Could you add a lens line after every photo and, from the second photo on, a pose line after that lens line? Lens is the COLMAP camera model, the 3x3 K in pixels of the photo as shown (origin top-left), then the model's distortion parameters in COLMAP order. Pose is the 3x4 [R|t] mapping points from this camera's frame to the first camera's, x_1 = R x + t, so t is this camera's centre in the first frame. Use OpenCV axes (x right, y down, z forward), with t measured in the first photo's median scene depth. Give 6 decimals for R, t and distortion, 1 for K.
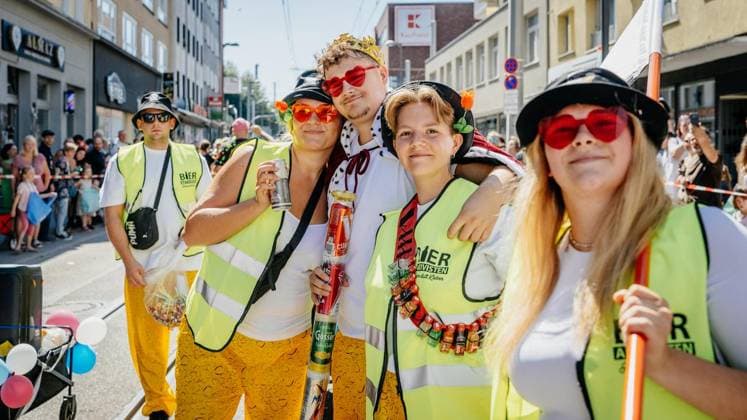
lens RADIAL K [[1020.2, 0, 373.5], [0, 1020.2, 210.0], [0, 0, 1]] dist [-0.030121, 0.609442]
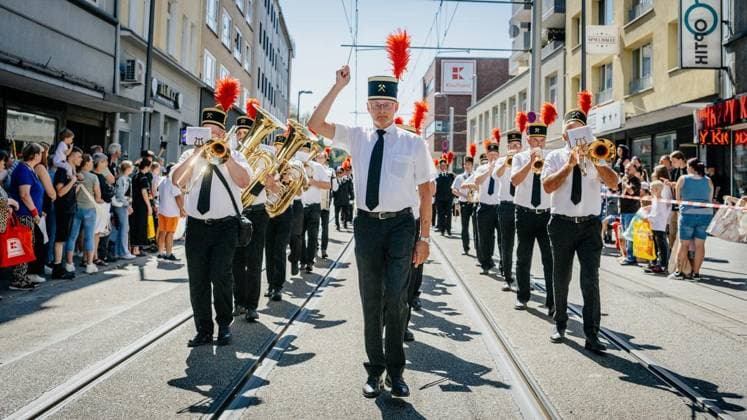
lens RADIAL K [[1020.2, 0, 373.5], [0, 1020.2, 210.0], [0, 0, 1]] dist [-0.030121, 0.609442]
pose [[0.998834, 0.028639, -0.038859, -0.008613], [-0.030168, 0.998770, -0.039346, 0.022467], [0.037684, 0.040472, 0.998470, -0.197373]]
